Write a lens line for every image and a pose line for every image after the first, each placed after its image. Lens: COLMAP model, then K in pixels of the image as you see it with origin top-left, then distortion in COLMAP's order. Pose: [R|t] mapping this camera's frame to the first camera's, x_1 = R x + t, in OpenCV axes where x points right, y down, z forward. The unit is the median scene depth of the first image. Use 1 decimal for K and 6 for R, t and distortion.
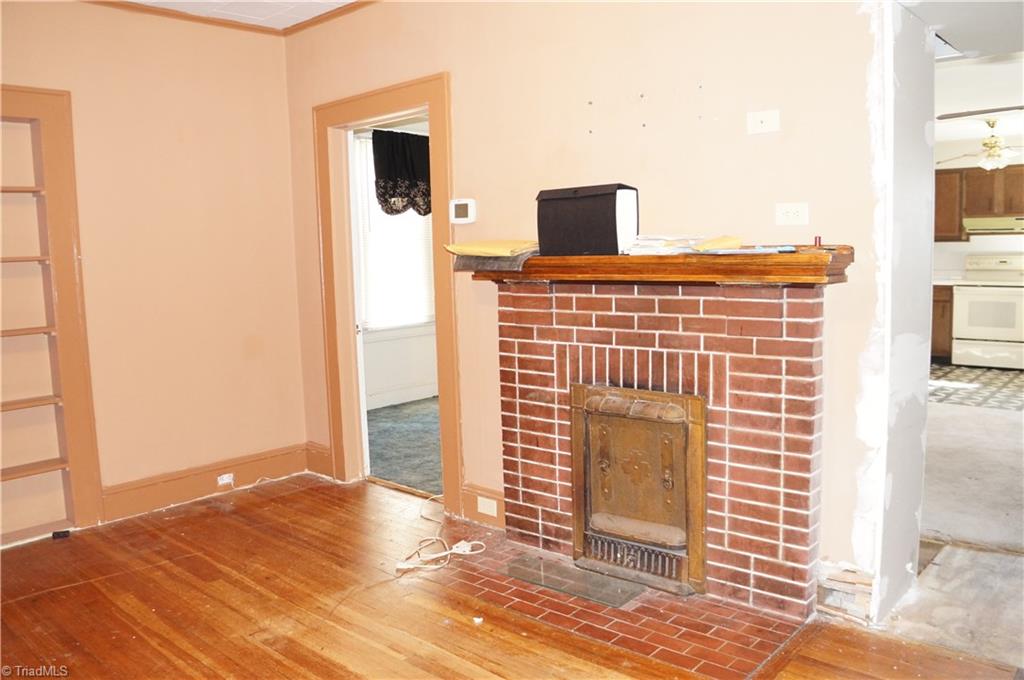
lens RADIAL K [[814.7, 0, 512.0], [0, 814.7, 340.0], [0, 0, 1]] dist [-0.192466, 0.147427]
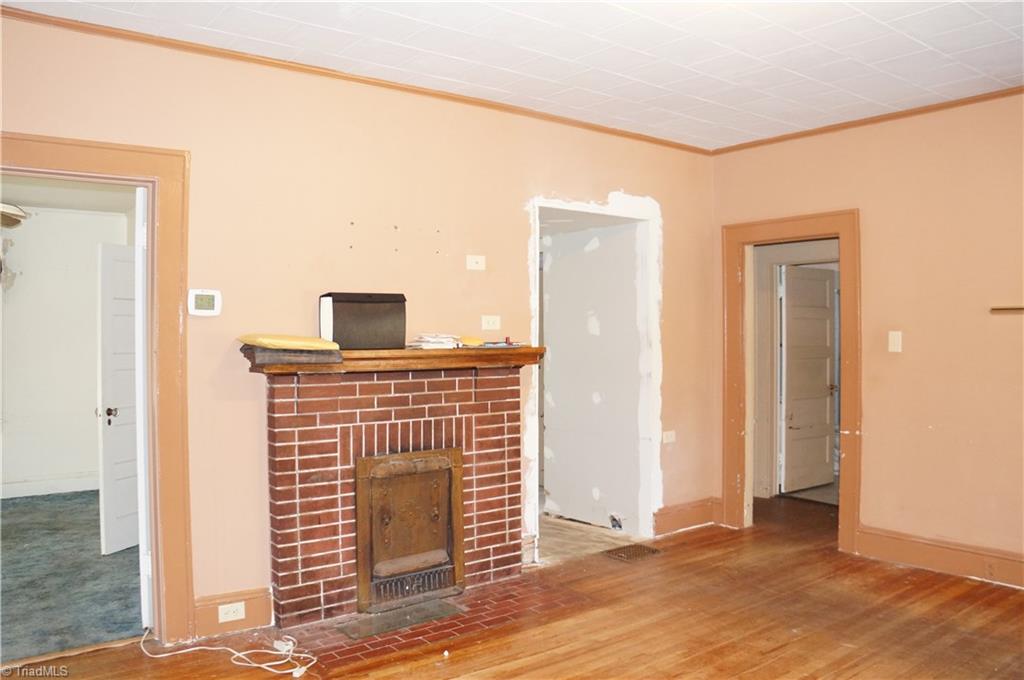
lens RADIAL K [[814.7, 0, 512.0], [0, 814.7, 340.0], [0, 0, 1]] dist [-0.192466, 0.147427]
pose [[0.173825, 0.021180, 0.984549, -1.109872], [0.110139, 0.993078, -0.040809, -0.047099], [-0.978598, 0.115531, 0.170289, 0.607271]]
